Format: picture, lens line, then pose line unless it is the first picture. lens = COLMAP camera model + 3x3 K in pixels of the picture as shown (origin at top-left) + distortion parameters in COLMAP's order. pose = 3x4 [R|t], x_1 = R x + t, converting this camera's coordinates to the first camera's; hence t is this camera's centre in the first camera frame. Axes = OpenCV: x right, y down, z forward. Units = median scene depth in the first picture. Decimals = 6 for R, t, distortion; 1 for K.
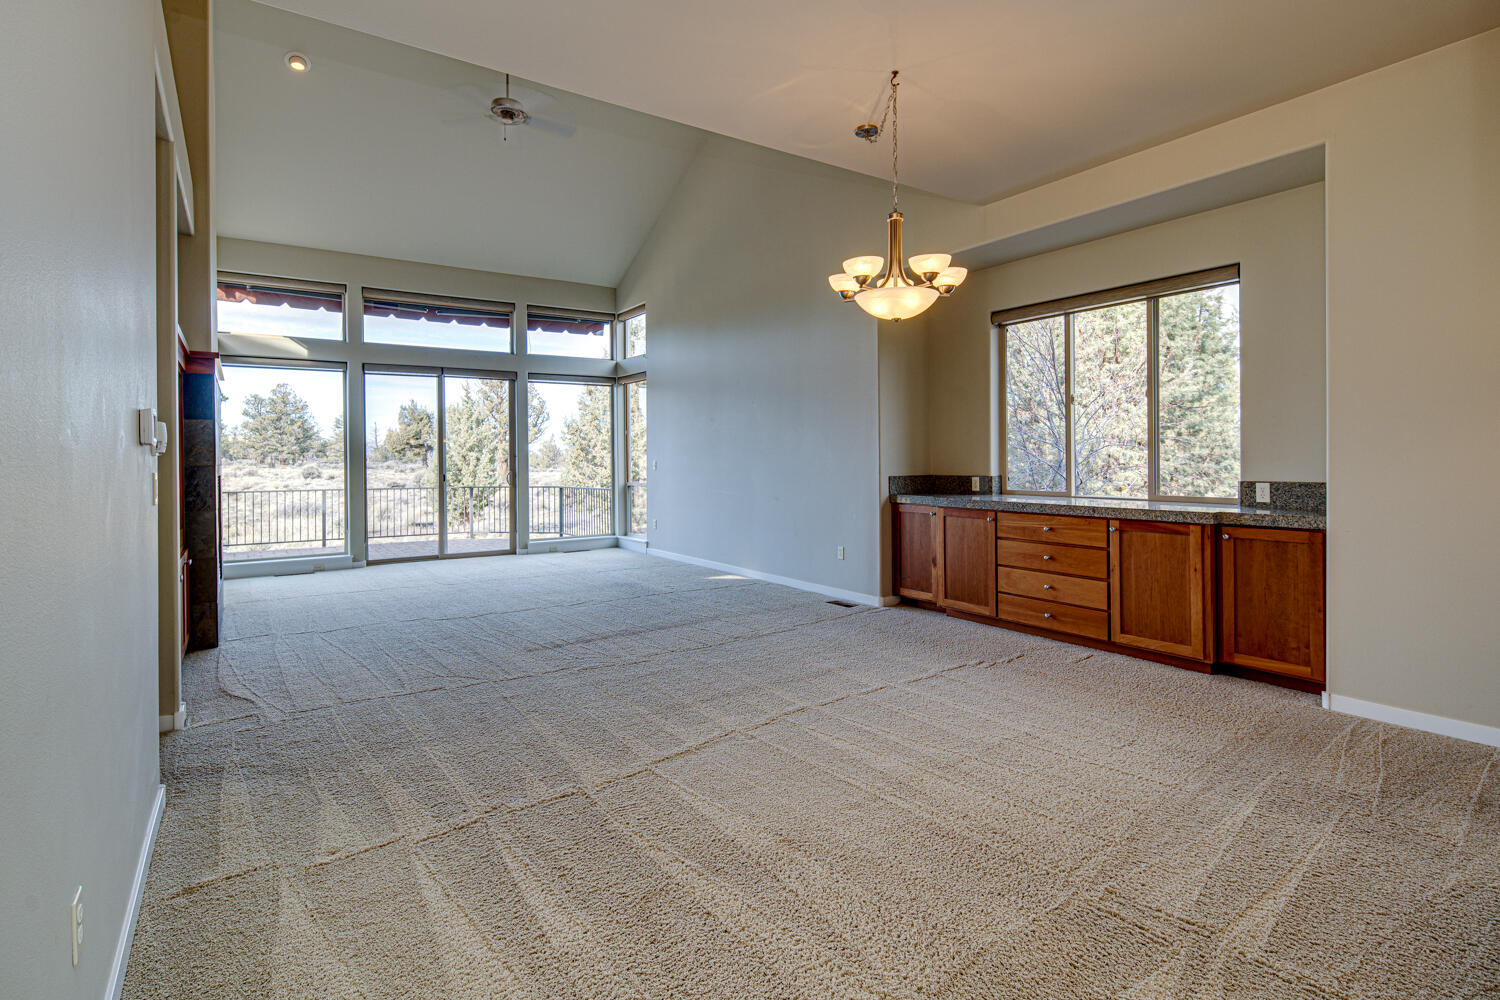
lens RADIAL K [[737.8, 0, 750.6], [0, 737.8, 458.1], [0, 0, 1]] dist [0.001957, -0.000662]
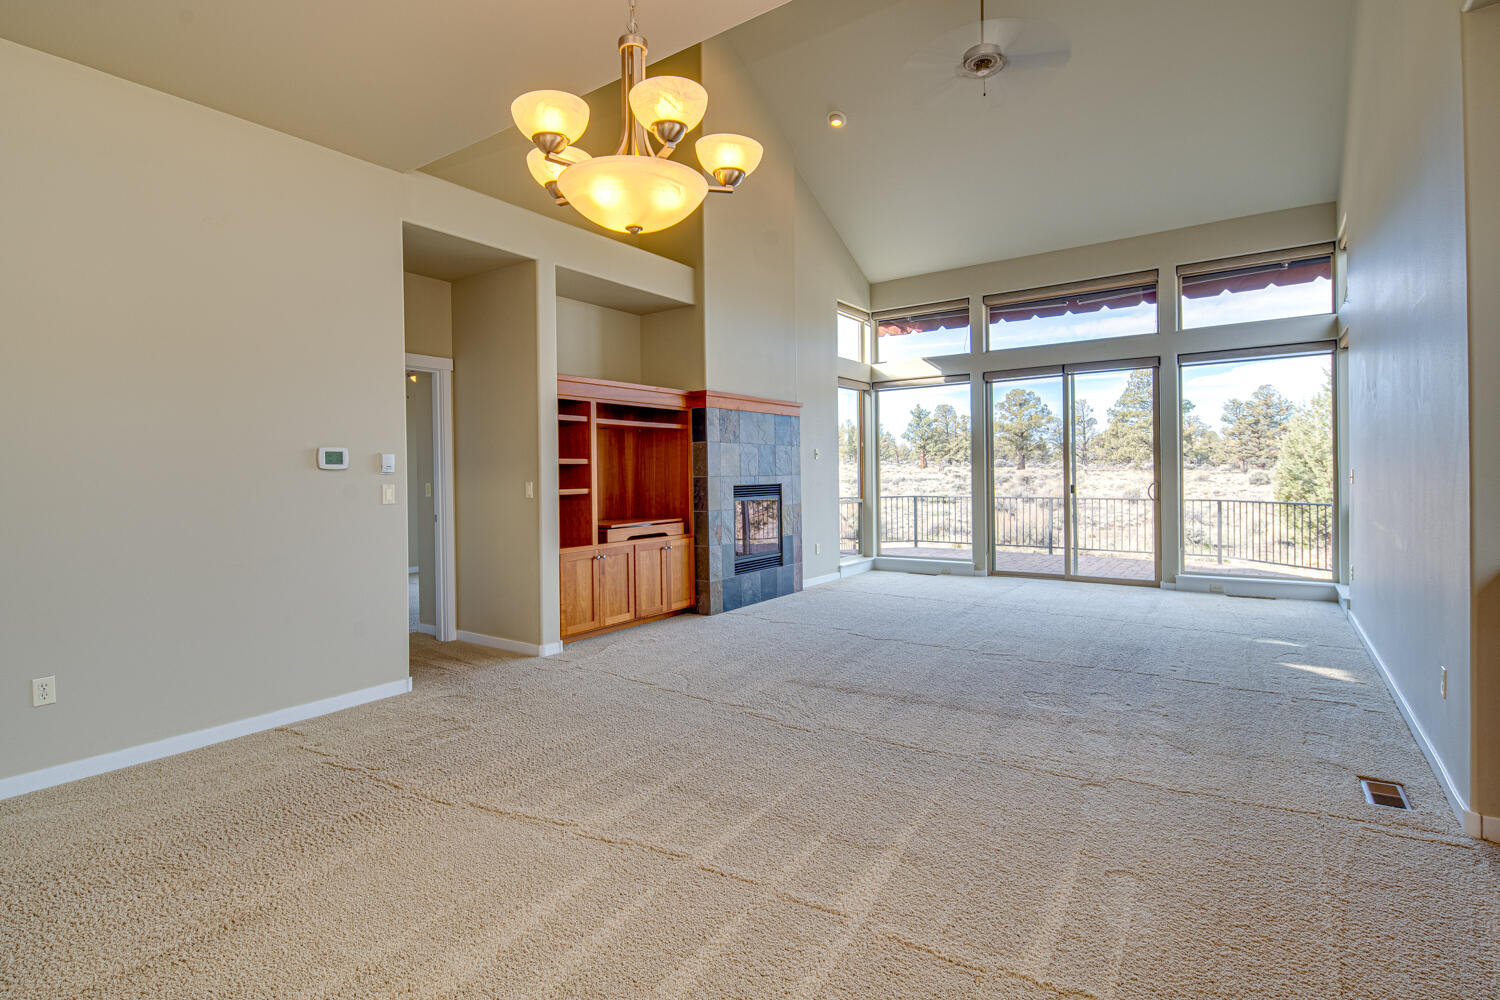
lens RADIAL K [[737.8, 0, 752.7], [0, 737.8, 475.4], [0, 0, 1]] dist [0.001957, -0.000662]
pose [[0.342157, 0.005713, -0.939626, 0.286214], [0.010645, 0.999894, 0.009956, -0.002491], [0.939583, -0.013409, 0.342060, 0.338752]]
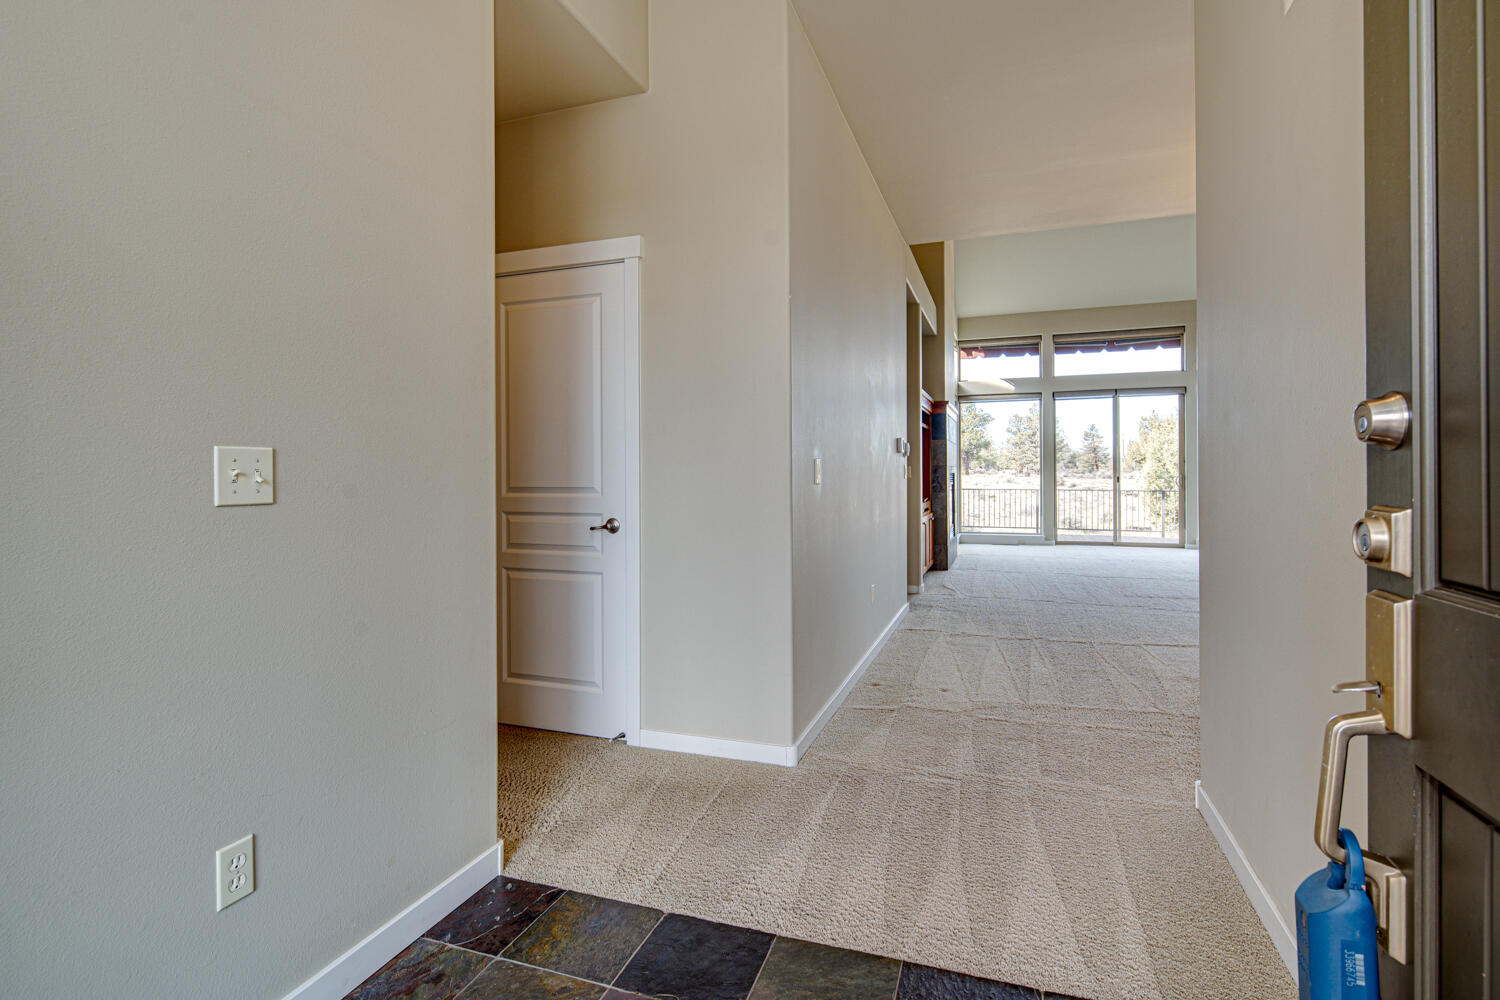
lens RADIAL K [[737.8, 0, 733.1], [0, 737.8, 475.8], [0, 0, 1]] dist [0.001957, -0.000662]
pose [[0.569906, 0.007185, -0.821679, 0.224872], [-0.000150, 0.999963, 0.008639, 0.009985], [0.821710, -0.004800, 0.569886, -0.218018]]
